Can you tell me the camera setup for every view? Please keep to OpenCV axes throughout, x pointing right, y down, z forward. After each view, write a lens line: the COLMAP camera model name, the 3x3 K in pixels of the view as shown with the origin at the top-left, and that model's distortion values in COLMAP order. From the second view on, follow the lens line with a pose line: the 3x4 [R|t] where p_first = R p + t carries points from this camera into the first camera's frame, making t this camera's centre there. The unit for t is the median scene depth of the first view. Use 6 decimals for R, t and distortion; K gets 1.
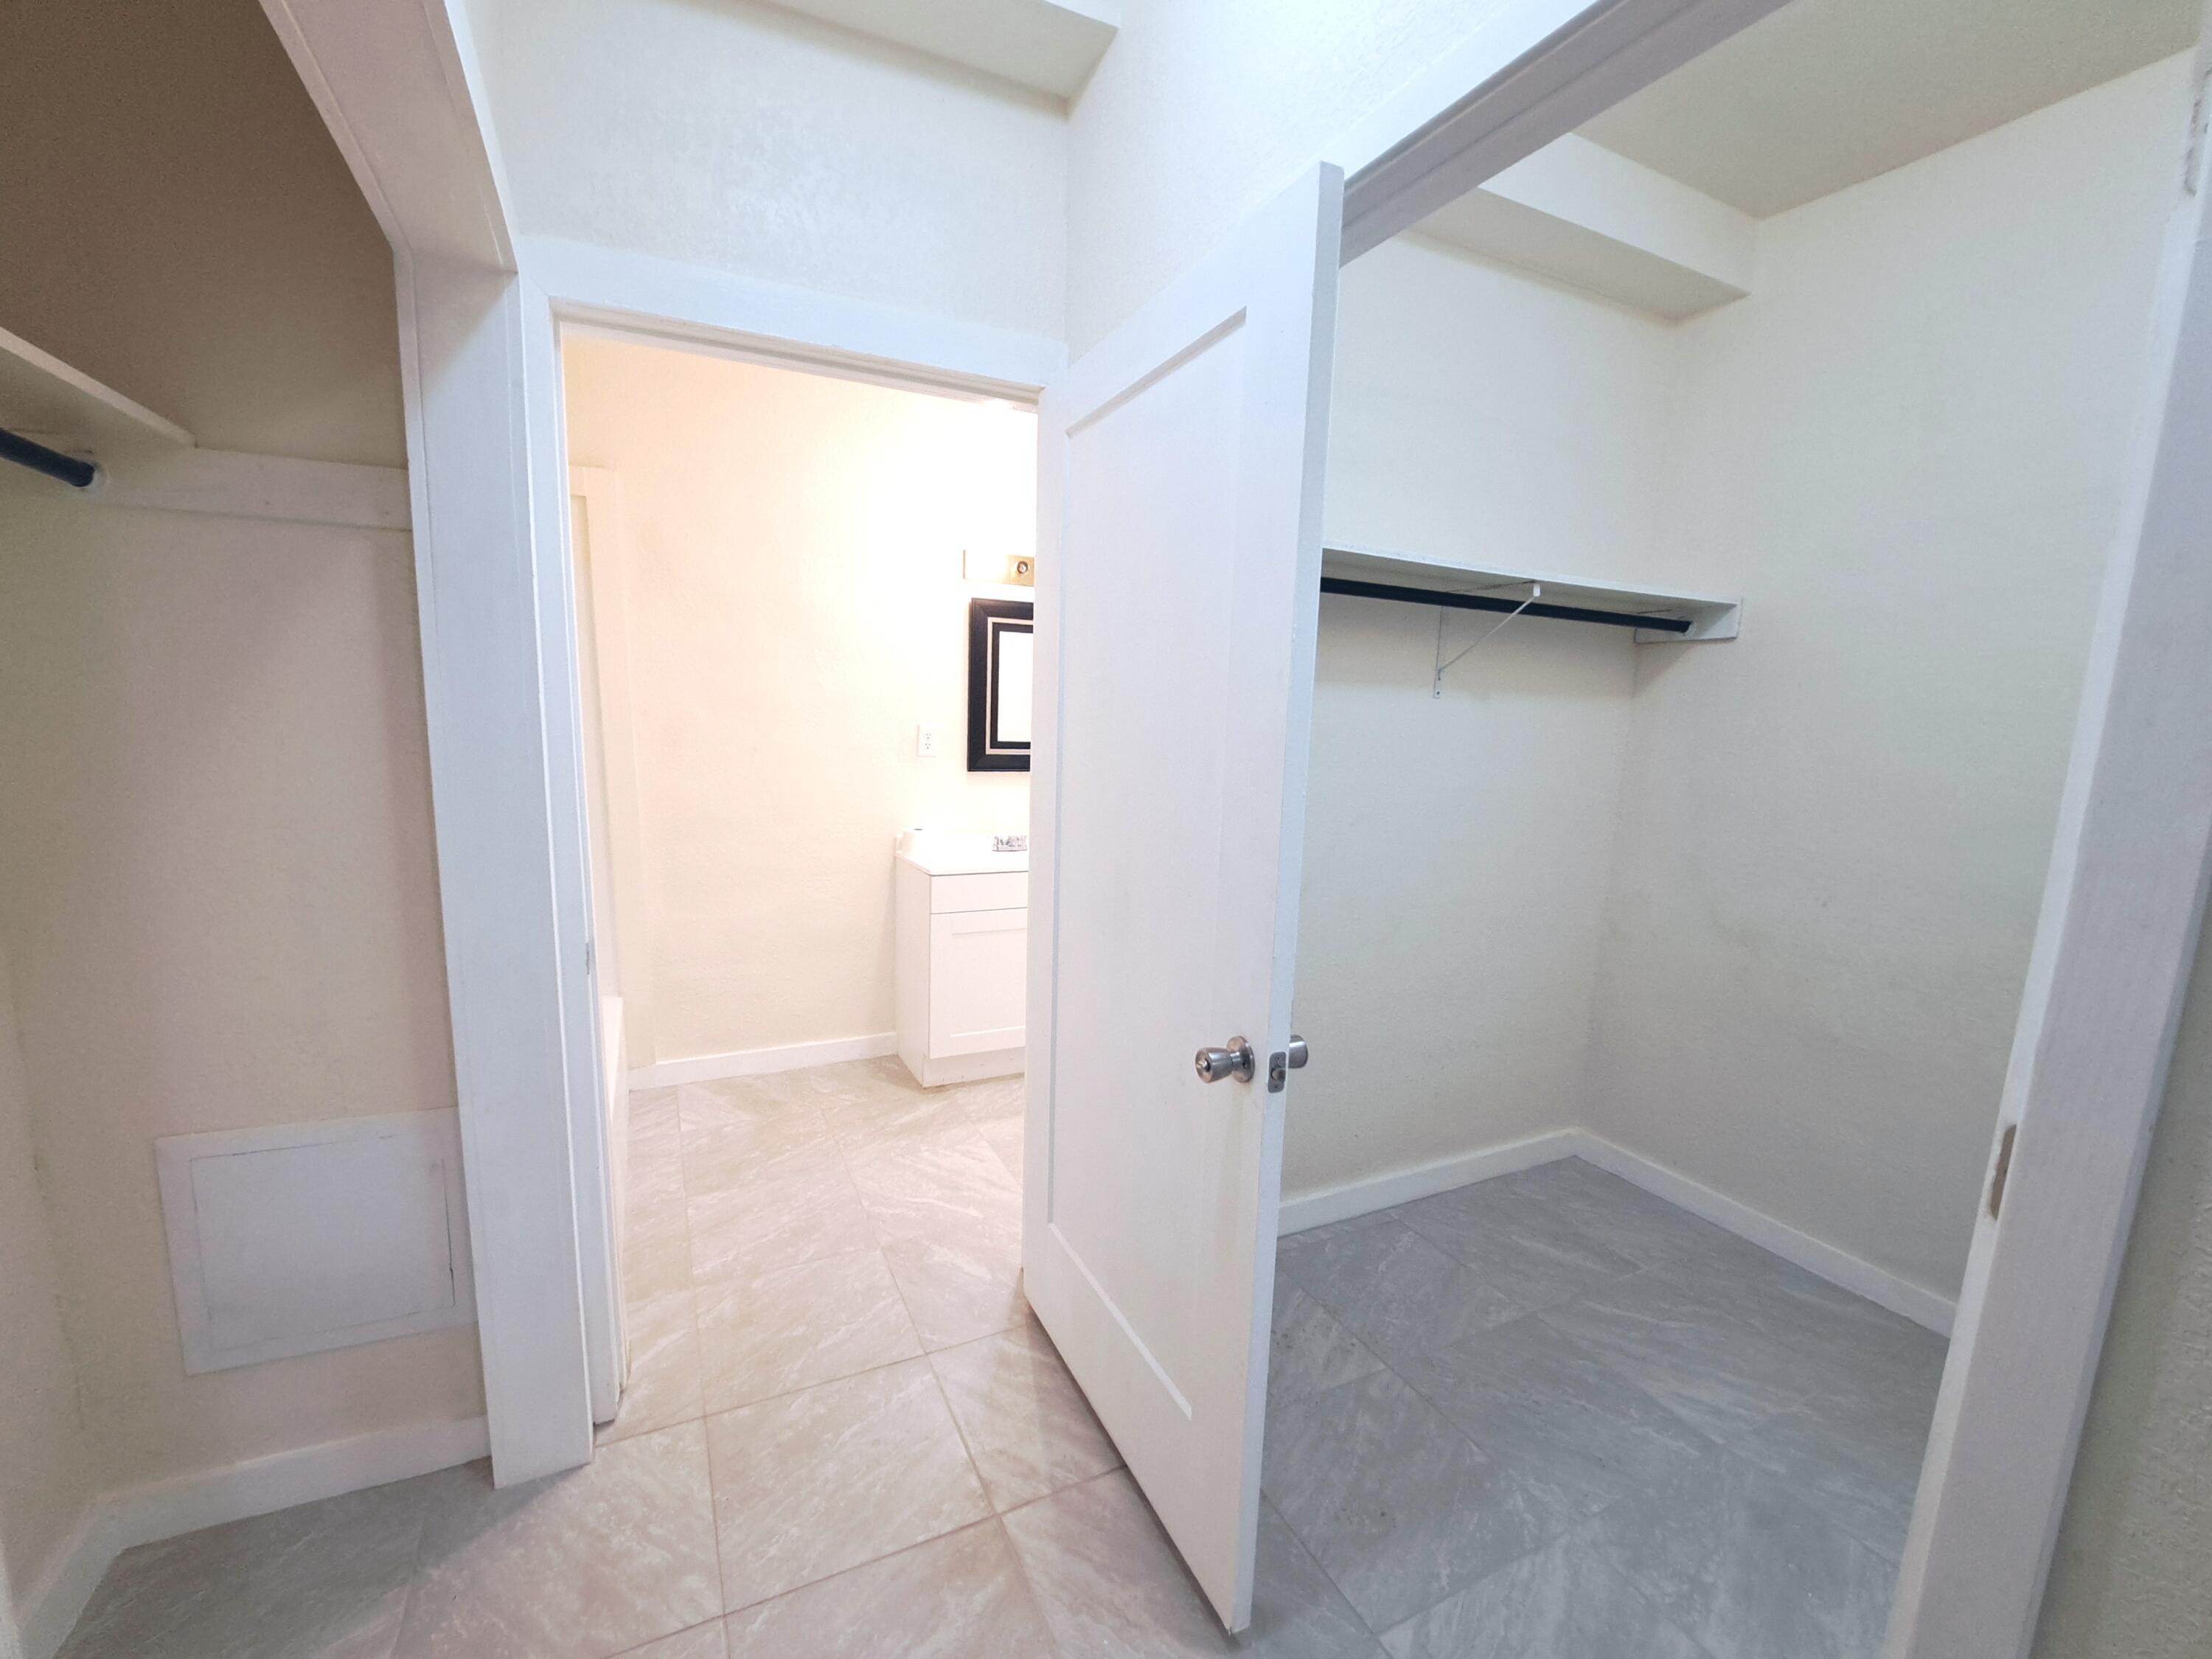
lens RADIAL K [[878.2, 0, 1100.0], [0, 878.2, 862.0], [0, 0, 1]] dist [-0.019335, -0.000067]
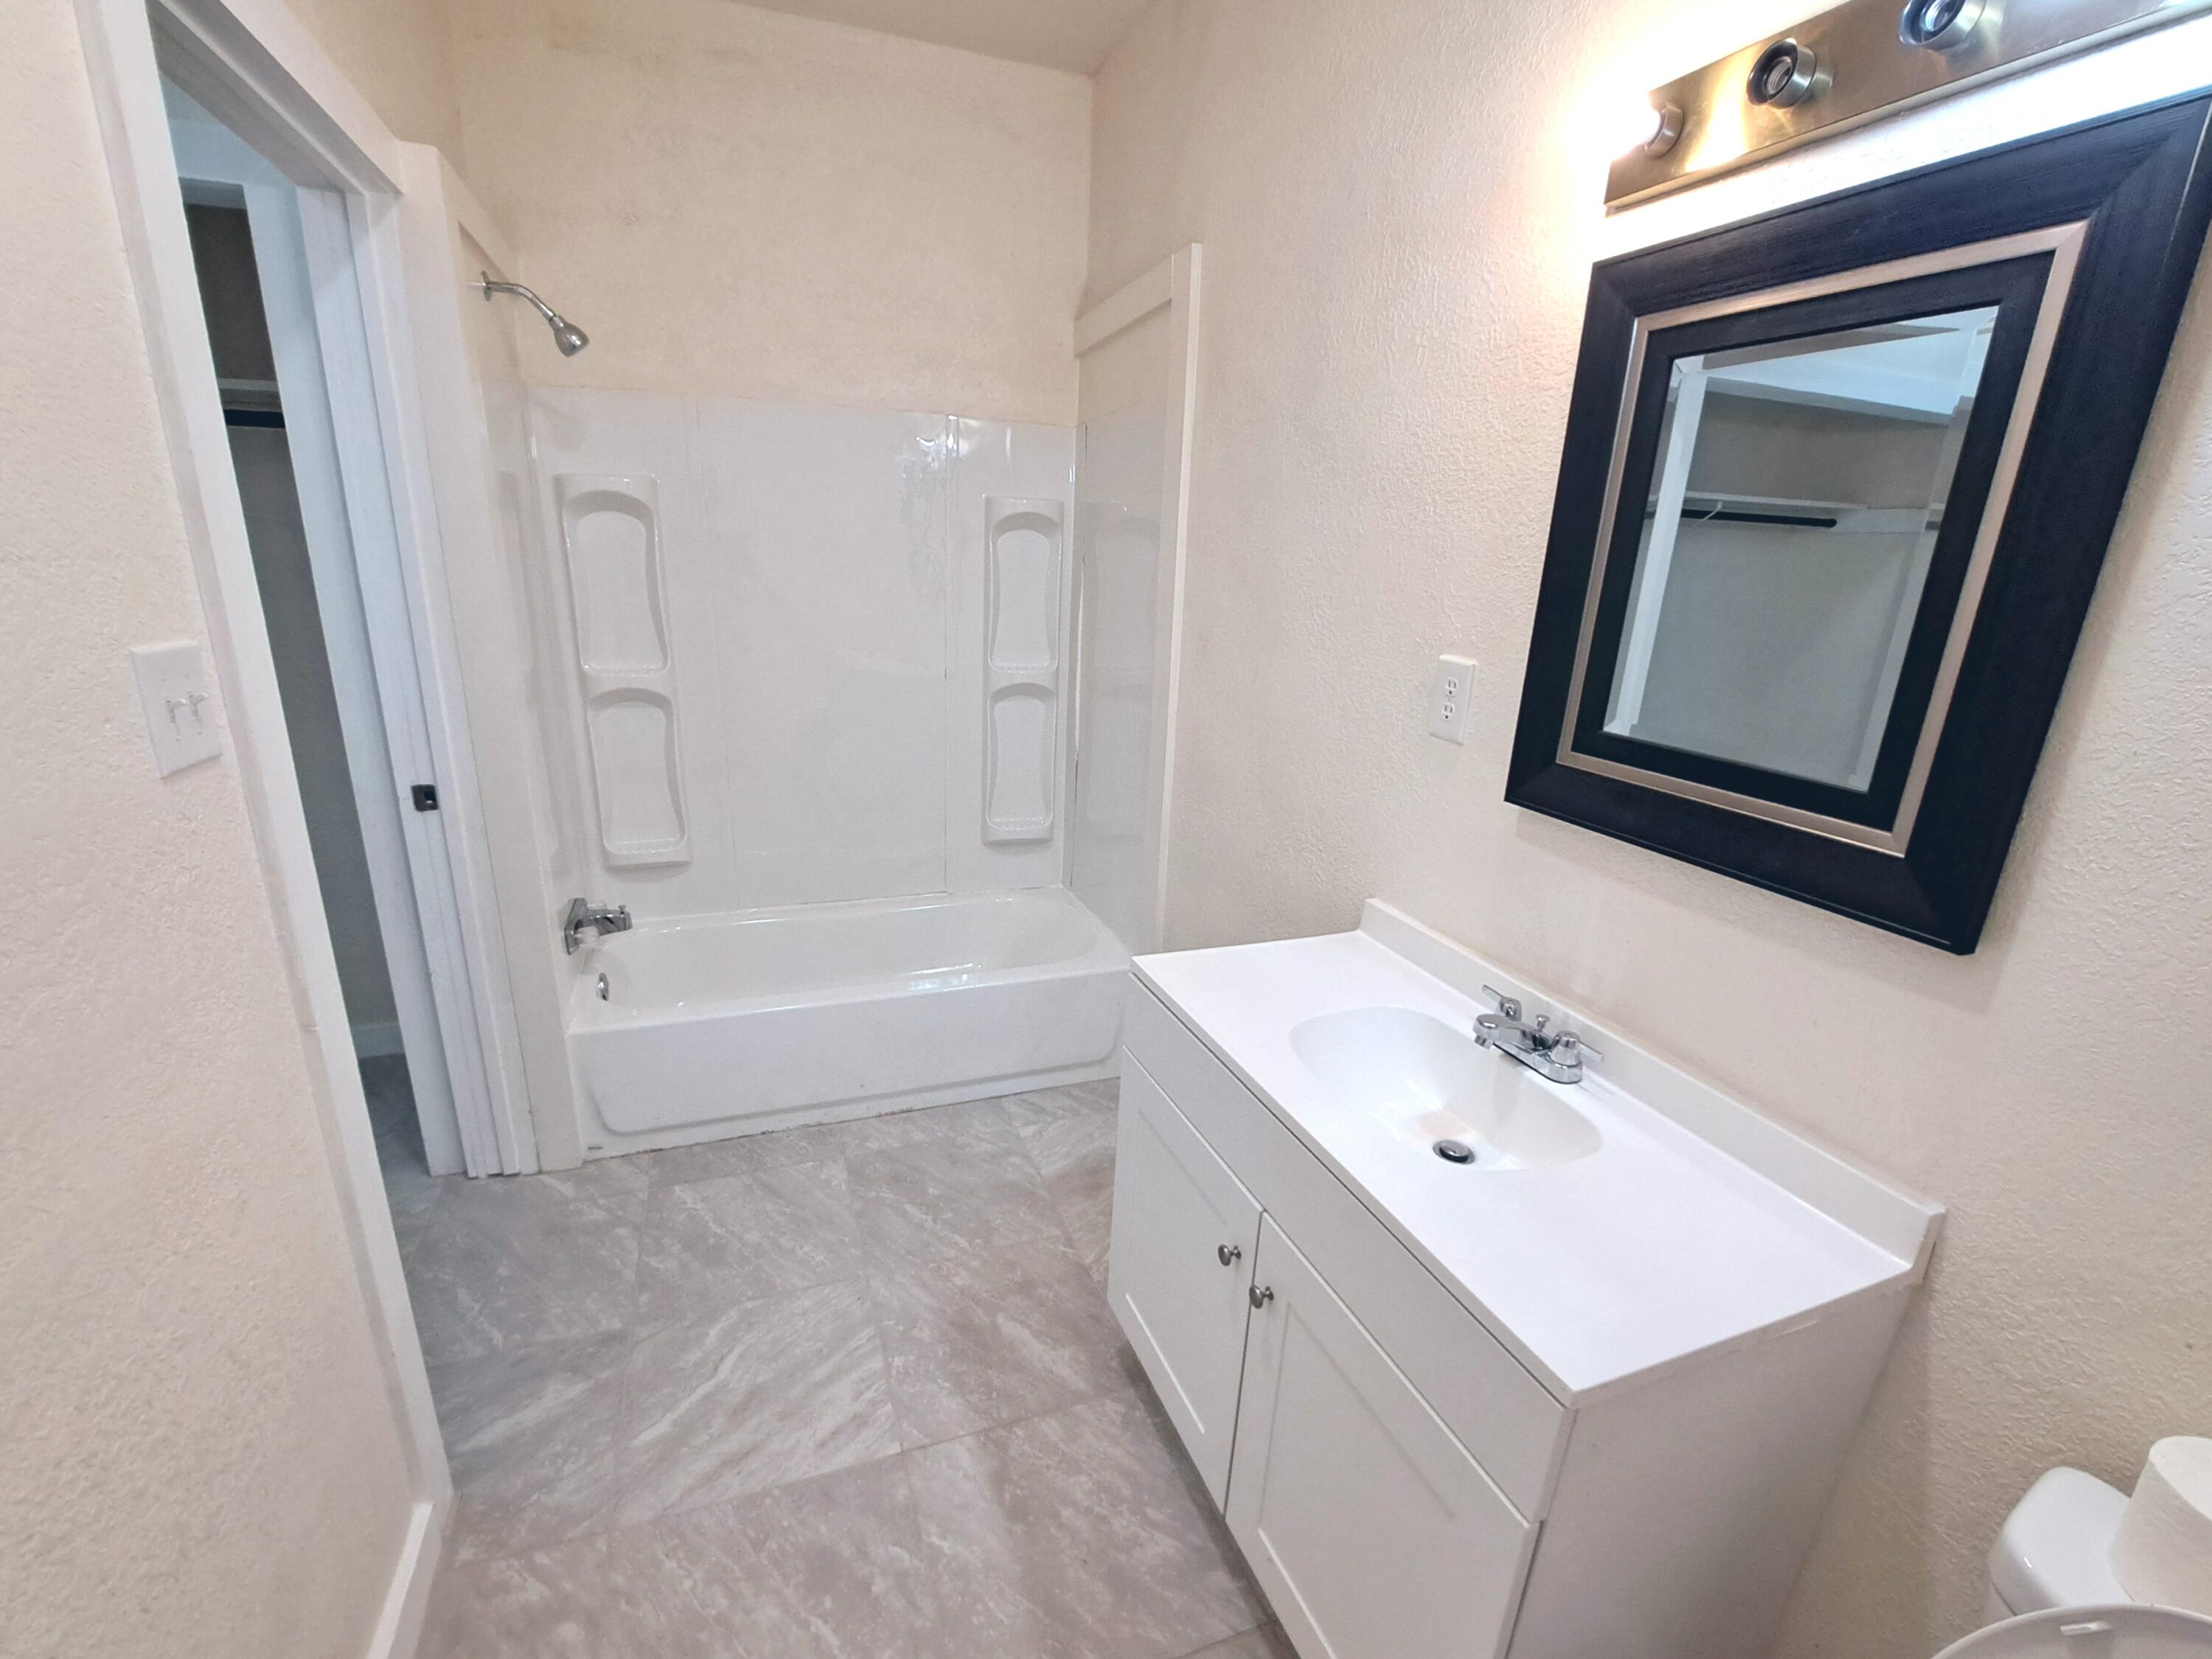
lens RADIAL K [[993.9, 0, 1118.7], [0, 993.9, 874.0], [0, 0, 1]] dist [-0.003328, -0.016690]
pose [[-0.090382, 0.281561, -0.955277, 0.396452], [-0.211356, 0.931930, 0.294677, -0.246413], [0.973221, 0.228537, -0.024720, 1.320788]]
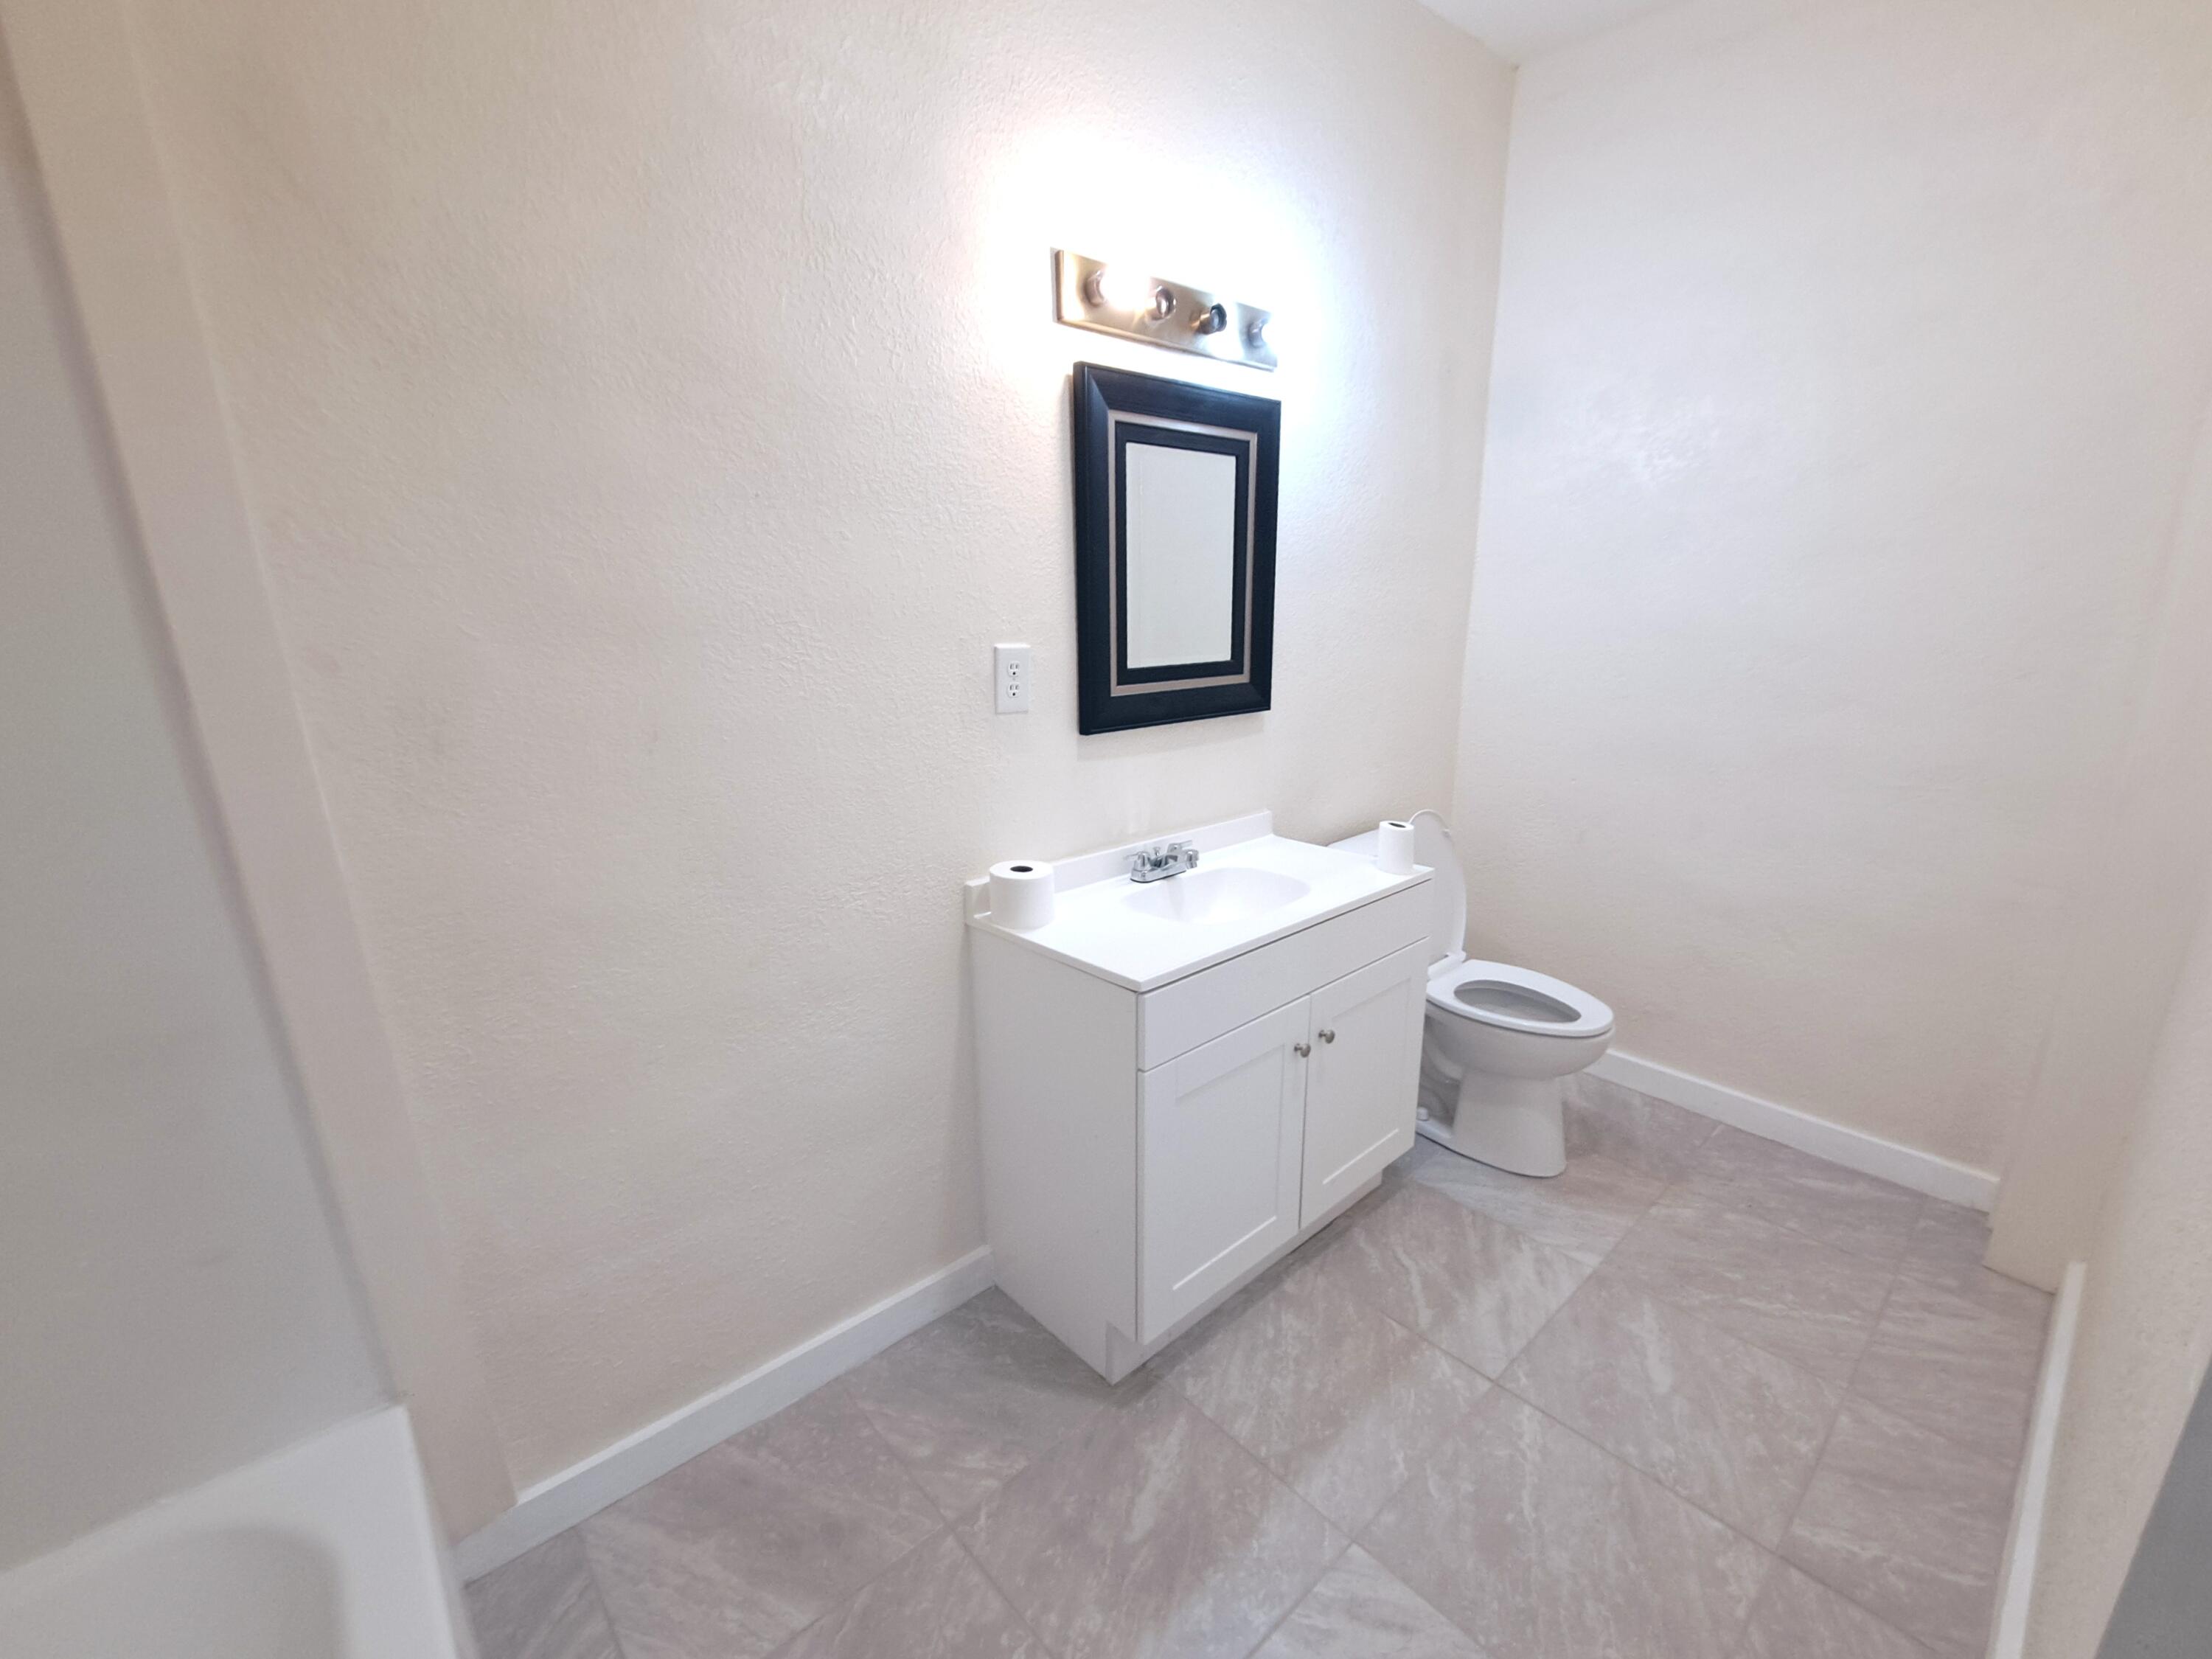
lens RADIAL K [[879.0, 0, 1108.7], [0, 879.0, 867.0], [0, 0, 1]] dist [-0.037849, -0.000186]
pose [[0.966420, -0.118359, 0.228086, -0.397843], [0.091874, 0.988087, 0.123466, -0.136915], [-0.239982, -0.098365, 0.965781, 0.776619]]
